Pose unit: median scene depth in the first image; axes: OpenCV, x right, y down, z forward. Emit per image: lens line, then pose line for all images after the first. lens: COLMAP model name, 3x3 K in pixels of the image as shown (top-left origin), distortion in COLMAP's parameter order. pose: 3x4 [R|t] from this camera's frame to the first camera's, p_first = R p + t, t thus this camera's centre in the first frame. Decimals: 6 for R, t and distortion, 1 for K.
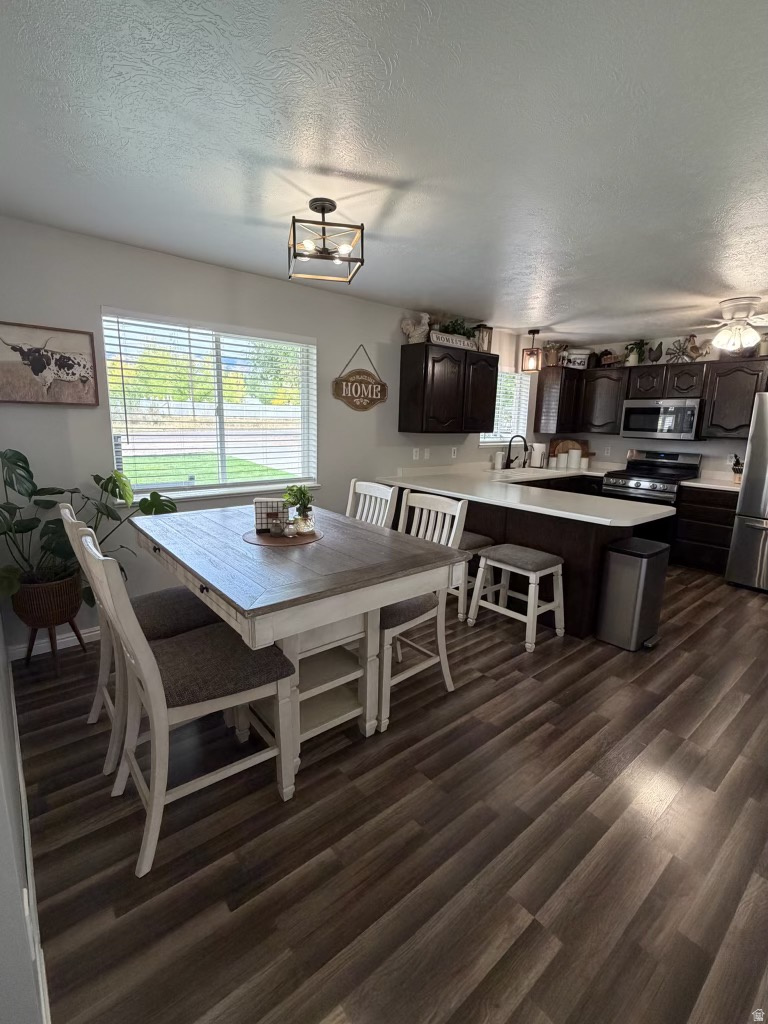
lens RADIAL K [[468.0, 0, 381.1], [0, 468.0, 510.8], [0, 0, 1]] dist [-0.005540, 0.001506]
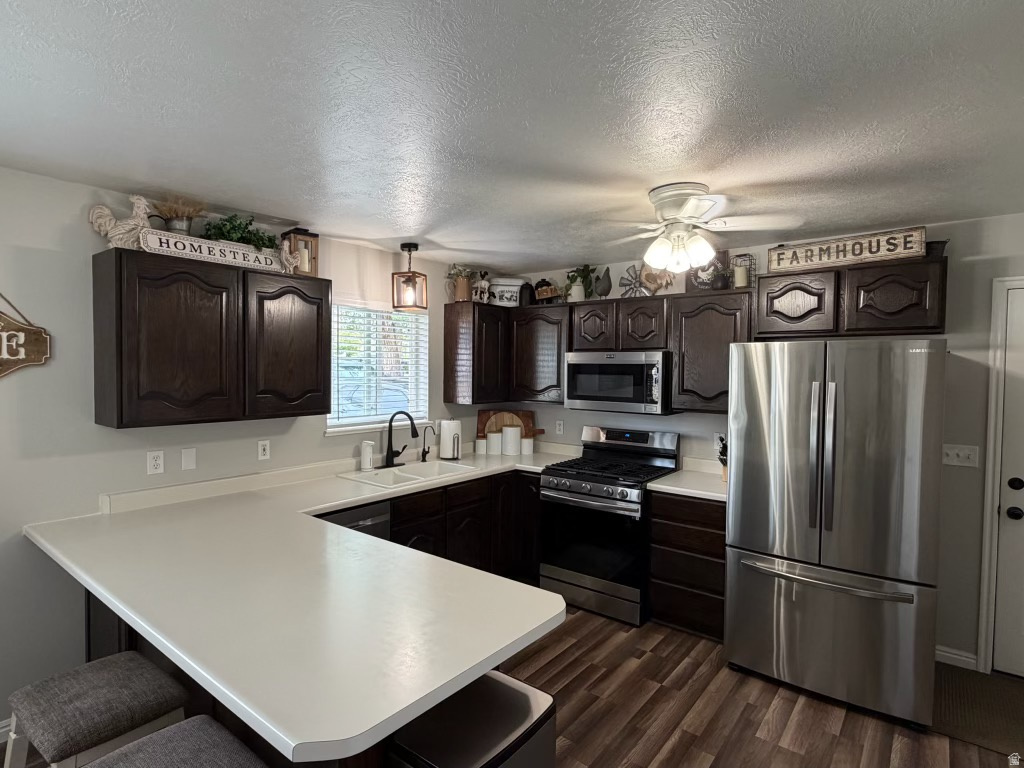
lens RADIAL K [[544.3, 0, 511.8], [0, 544.3, 385.7], [0, 0, 1]] dist [0.002955, -0.001699]
pose [[0.978514, -0.021902, 0.205012, 0.367463], [0.053769, 0.987041, -0.151192, -0.102440], [-0.199044, 0.158967, 0.967011, 0.367225]]
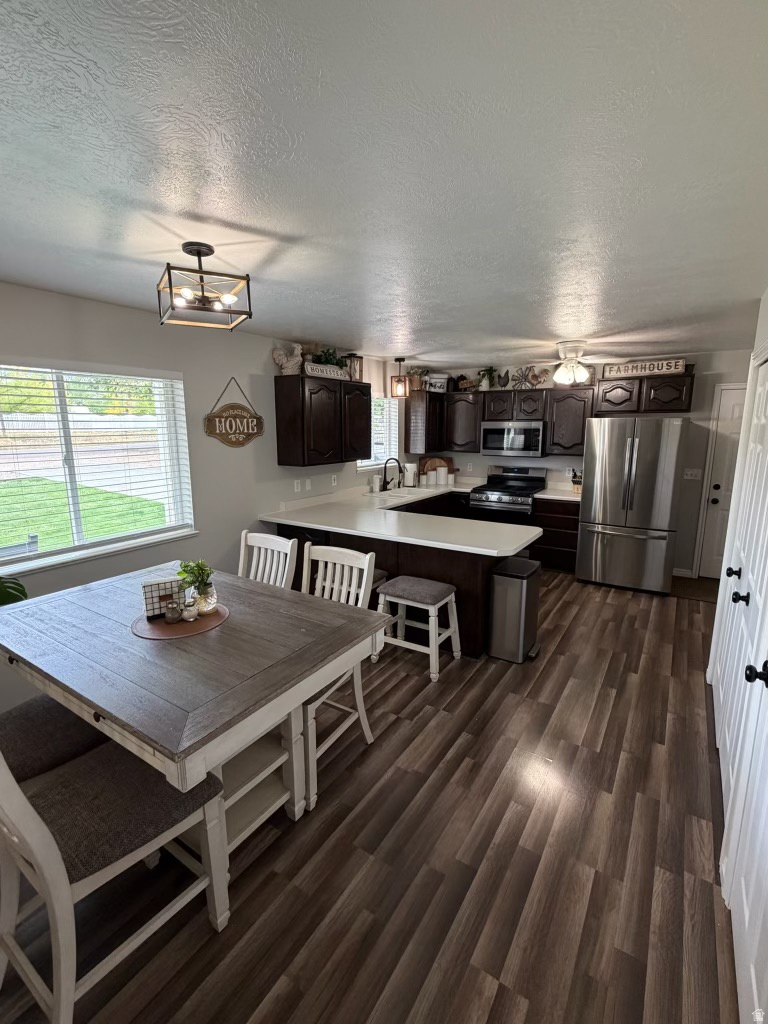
lens RADIAL K [[468.0, 0, 382.9], [0, 468.0, 511.4], [0, 0, 1]] dist [-0.005540, 0.001506]
pose [[0.954194, -0.079764, 0.288361, -0.044193], [0.081951, 0.996626, 0.004501, -0.064052], [-0.287747, 0.019337, 0.957511, 0.022179]]
